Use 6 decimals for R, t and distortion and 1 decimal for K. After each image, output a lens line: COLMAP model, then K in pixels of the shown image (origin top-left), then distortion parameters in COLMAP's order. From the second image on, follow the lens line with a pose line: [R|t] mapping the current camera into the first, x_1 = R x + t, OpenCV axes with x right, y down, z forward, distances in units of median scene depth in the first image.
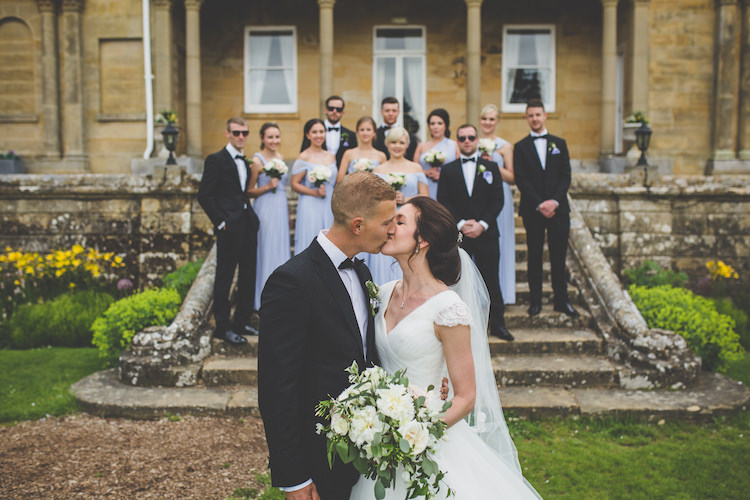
lens RADIAL K [[711.4, 0, 367.6], [0, 711.4, 254.0], [0, 0, 1]] dist [-0.030010, 0.000000]
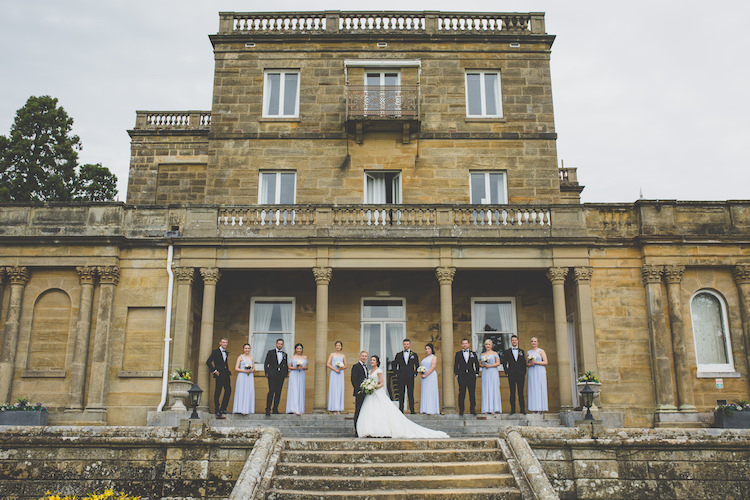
lens RADIAL K [[711.4, 0, 377.1], [0, 711.4, 249.2], [0, 0, 1]] dist [-0.030010, 0.000000]
pose [[0.999086, 0.012437, 0.040885, -0.016748], [0.002475, 0.938274, -0.345884, 0.012915], [-0.042663, 0.345669, 0.937386, -0.152284]]
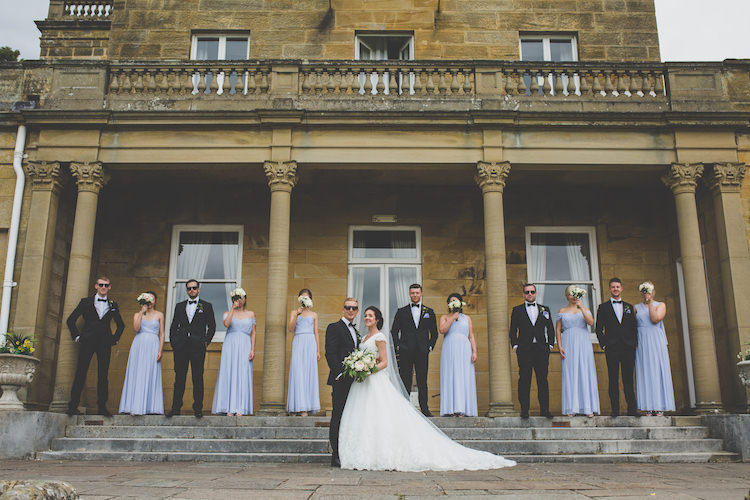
lens RADIAL K [[711.4, 0, 376.7], [0, 711.4, 245.6], [0, 0, 1]] dist [-0.030010, 0.000000]
pose [[0.998964, 0.014916, 0.042987, 0.005571], [0.000290, 0.942638, -0.333817, -0.064224], [-0.045501, 0.333484, 0.941657, 0.352700]]
